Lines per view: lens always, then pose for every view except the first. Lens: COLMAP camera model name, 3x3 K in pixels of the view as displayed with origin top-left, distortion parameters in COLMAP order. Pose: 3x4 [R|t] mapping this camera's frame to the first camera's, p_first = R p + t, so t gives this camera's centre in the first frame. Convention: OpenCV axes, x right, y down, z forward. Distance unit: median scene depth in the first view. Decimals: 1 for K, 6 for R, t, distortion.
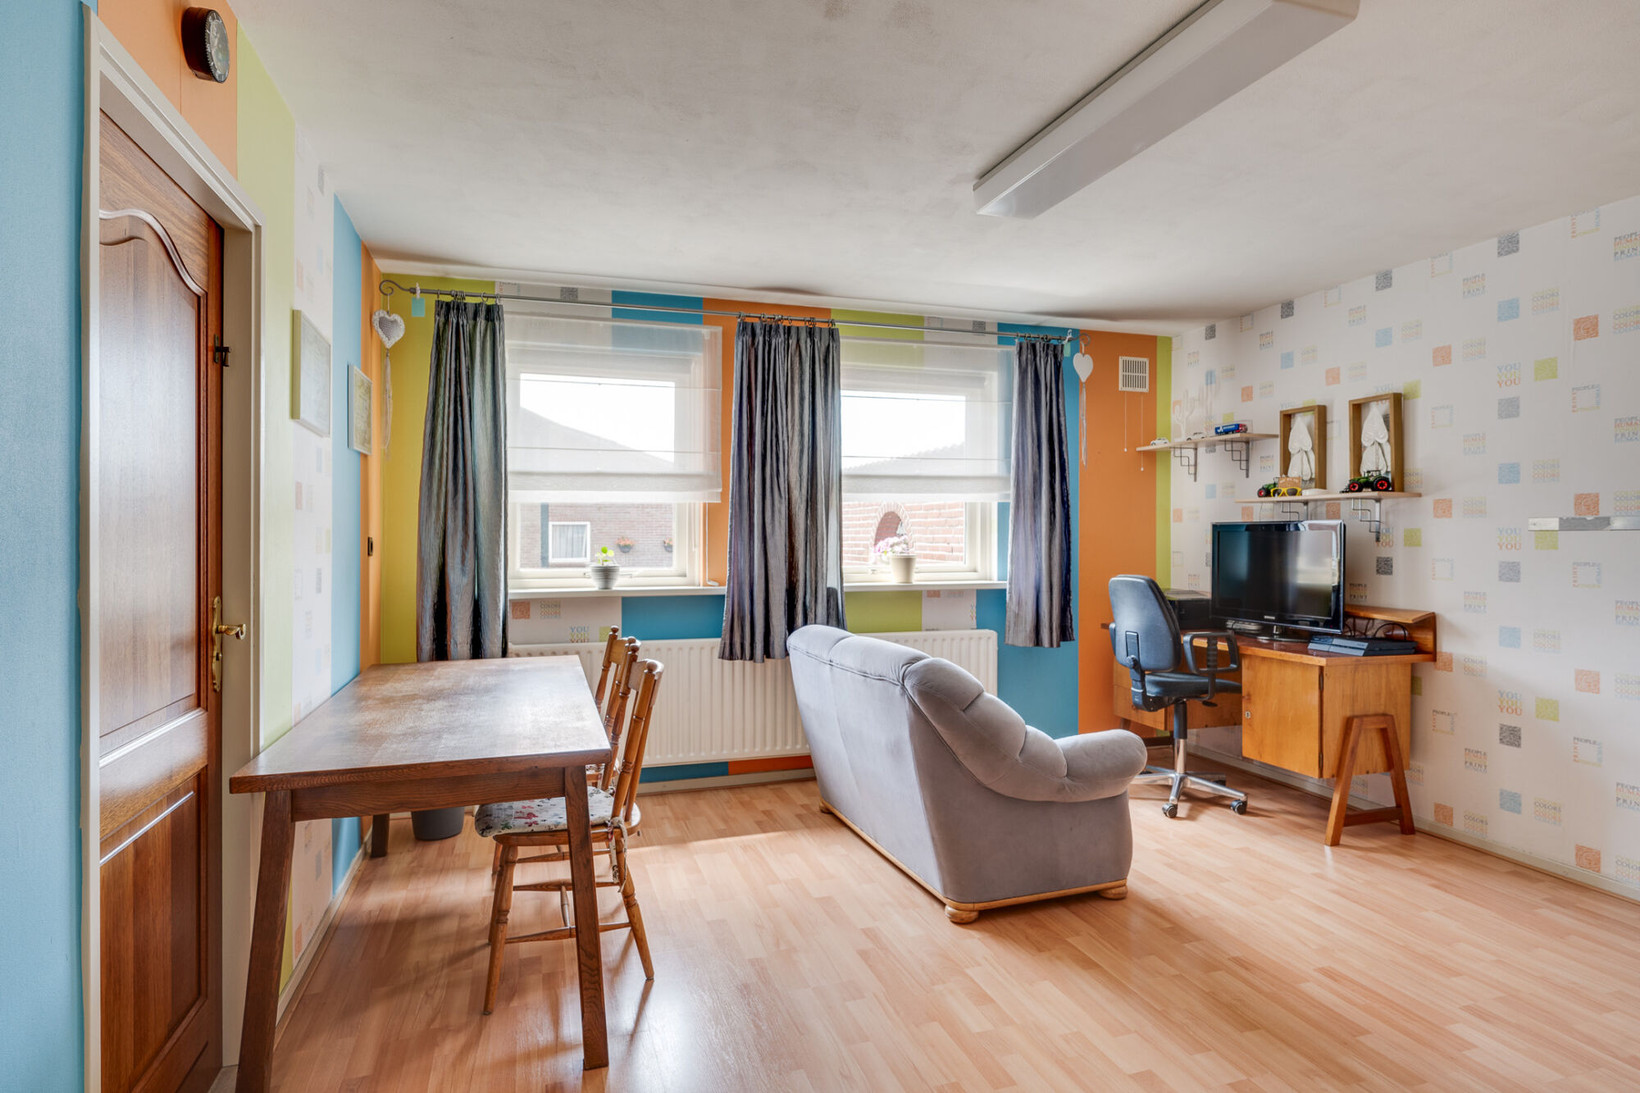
lens RADIAL K [[890.2, 0, 819.5], [0, 890.2, 541.0], [0, 0, 1]] dist [-0.000860, -0.000243]
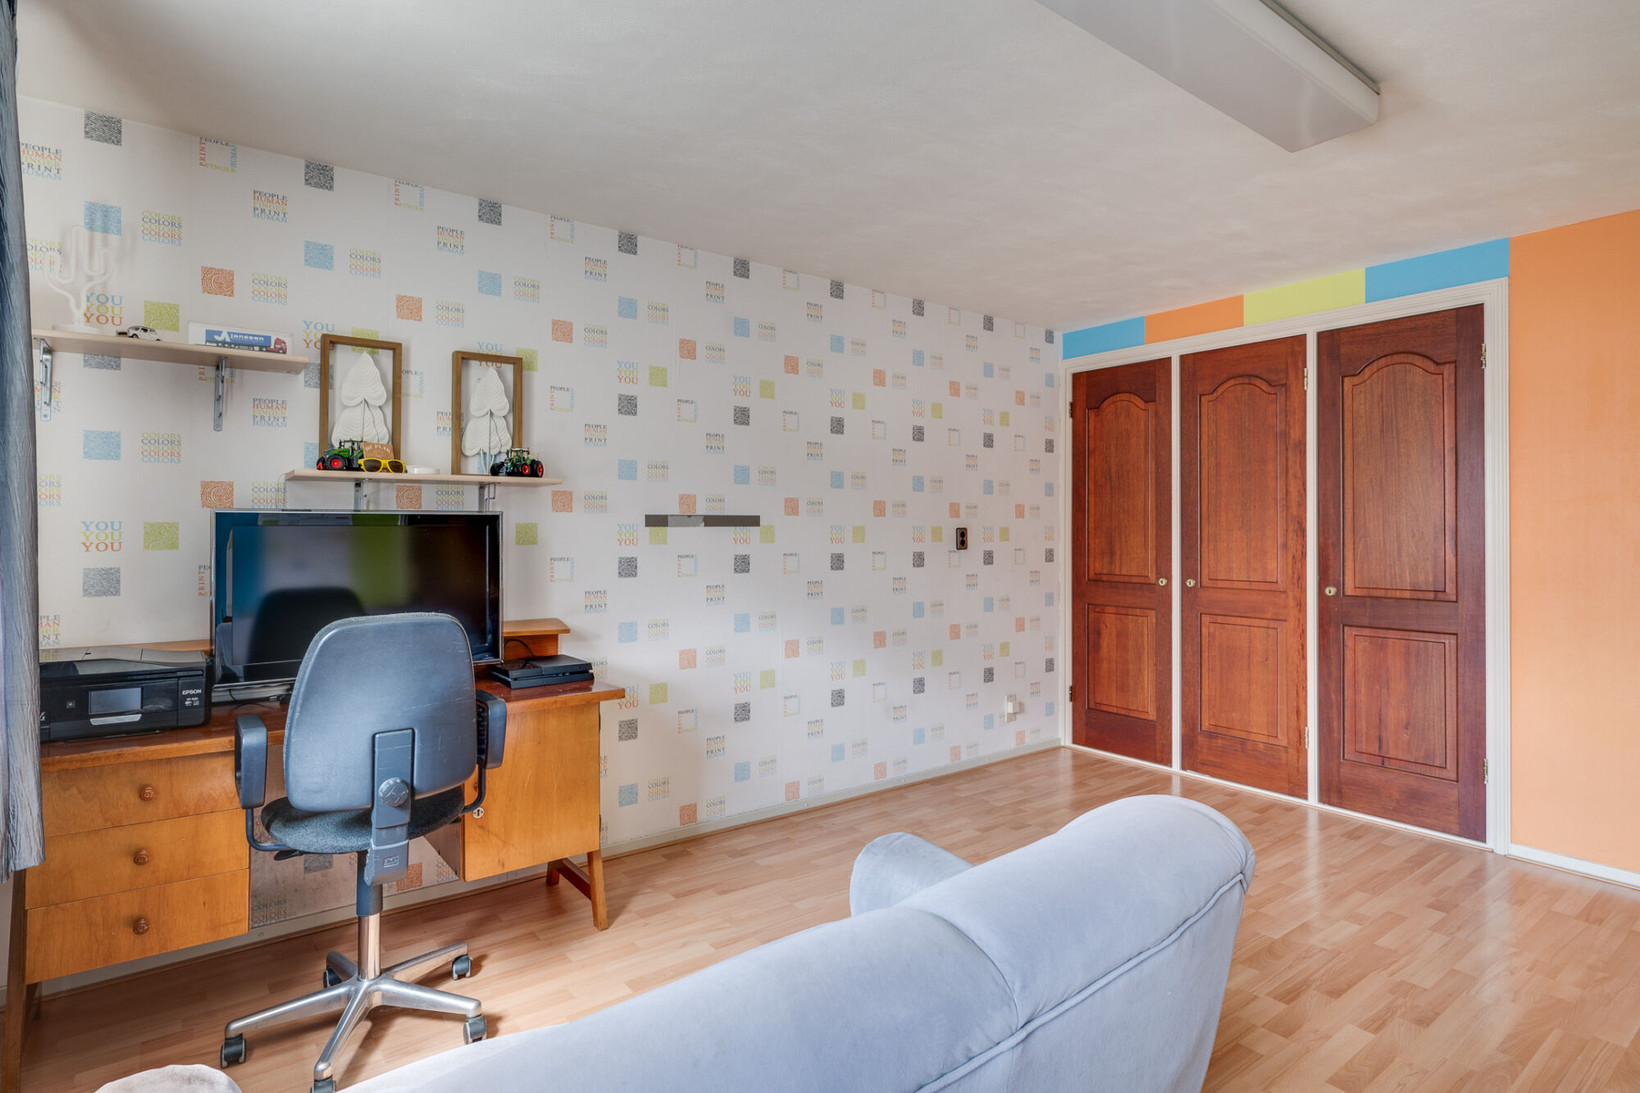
lens RADIAL K [[850.2, 0, 812.2], [0, 850.2, 520.9], [0, 0, 1]] dist [-0.004007, -0.000275]
pose [[-0.320323, 0.001735, 0.947307, -0.191125], [0.003045, 0.999995, -0.000802, -0.015484], [-0.947304, 0.002627, -0.320326, 1.044856]]
